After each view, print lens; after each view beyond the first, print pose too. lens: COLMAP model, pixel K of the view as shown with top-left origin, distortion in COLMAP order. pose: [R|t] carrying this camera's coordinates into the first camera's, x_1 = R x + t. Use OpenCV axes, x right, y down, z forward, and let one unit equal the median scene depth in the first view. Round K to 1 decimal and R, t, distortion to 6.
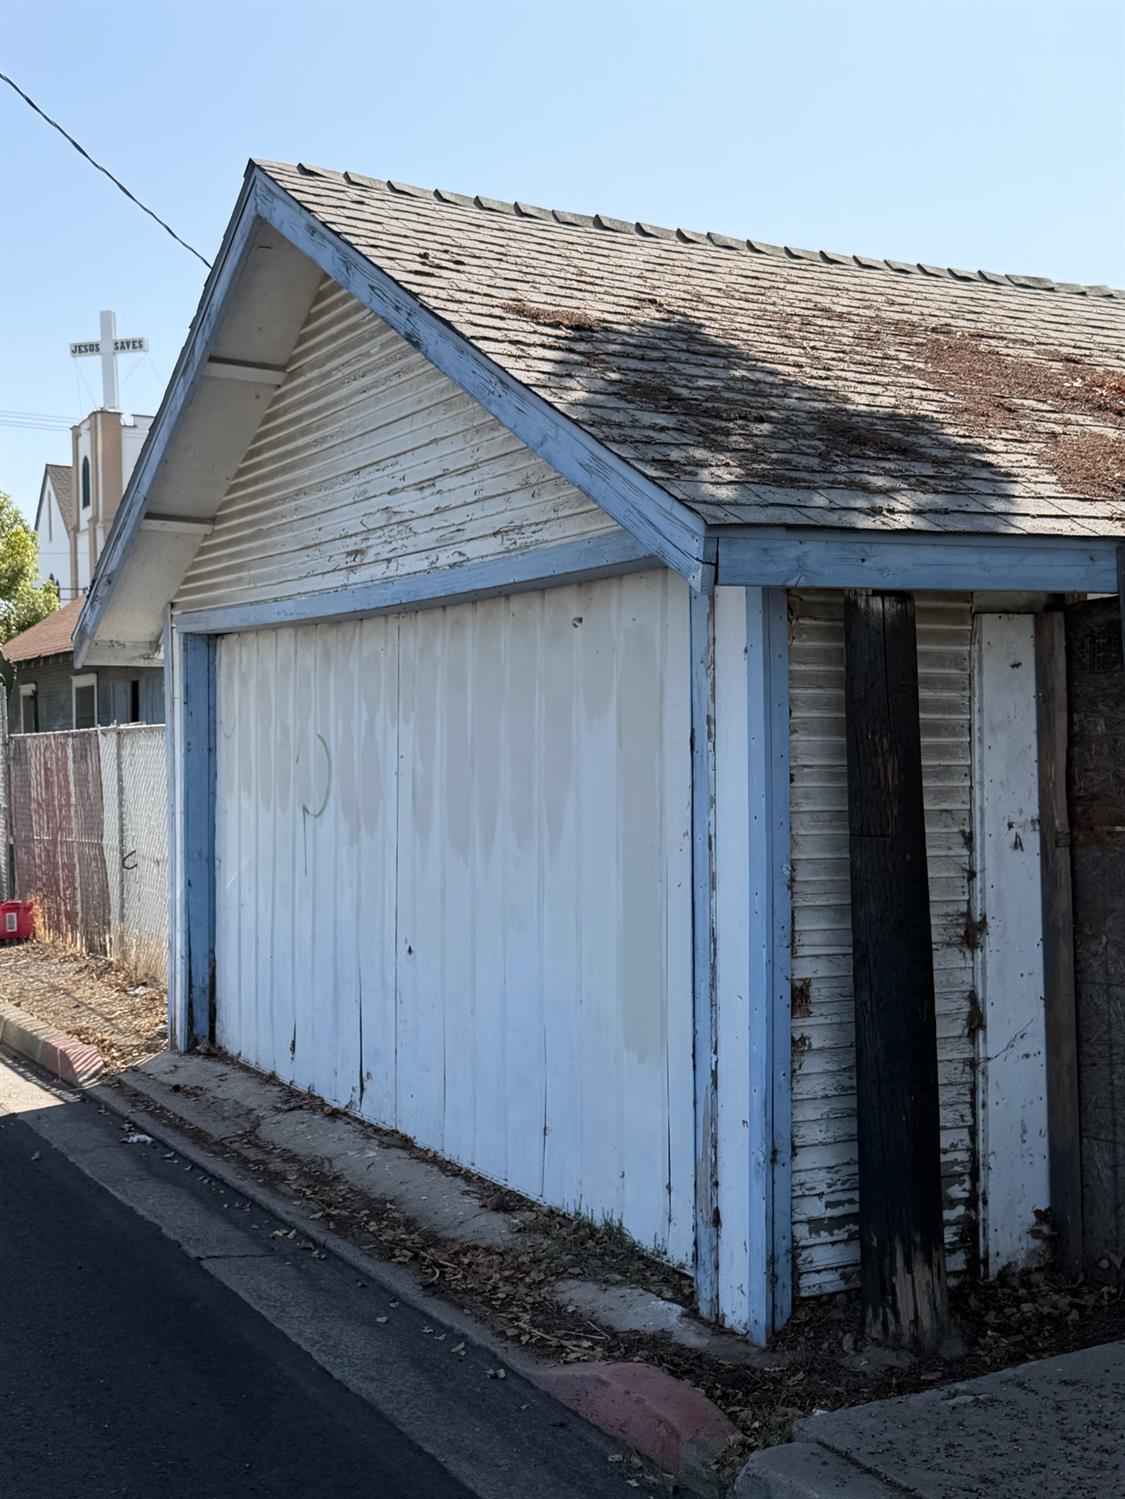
lens RADIAL K [[1828.6, 0, 562.5], [0, 1828.6, 749.5], [0, 0, 1]] dist [0.219269, -0.499471]
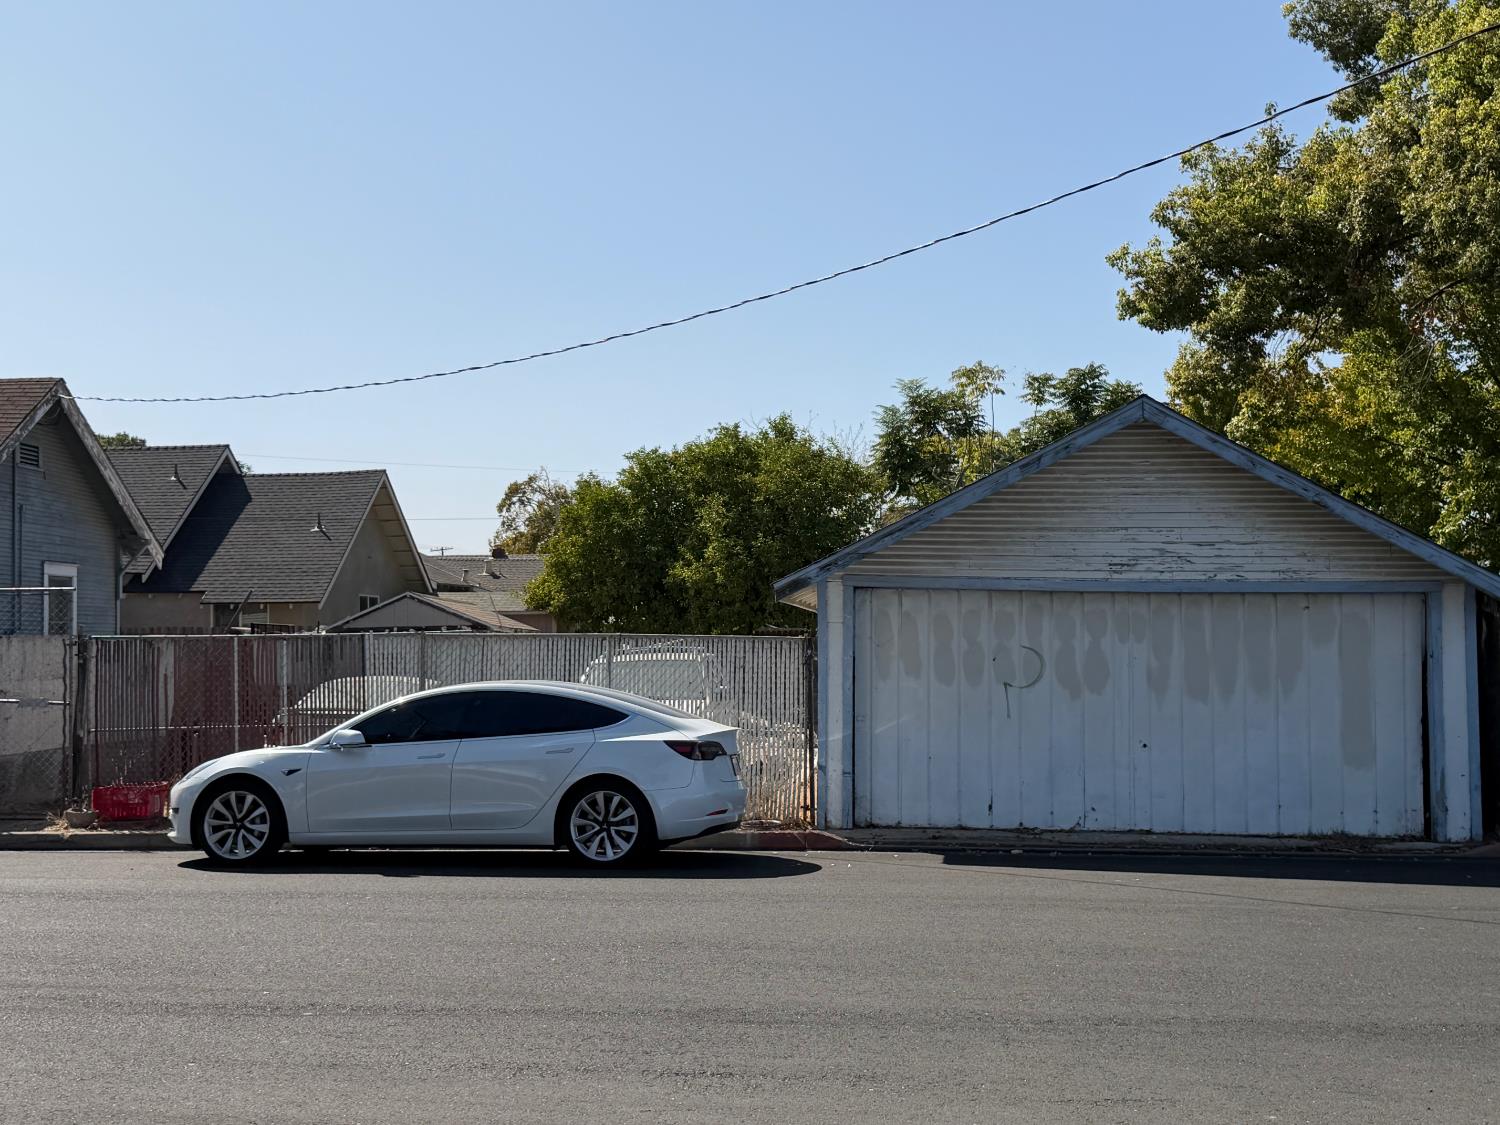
lens RADIAL K [[1829.8, 0, 740.5], [0, 1829.8, 574.1], [0, 0, 1]] dist [0.219269, -0.499471]
pose [[0.576122, 0.020594, 0.817104, -2.596342], [-0.004056, 0.999742, -0.022338, -0.054512], [-0.817354, 0.009555, 0.576057, 0.128842]]
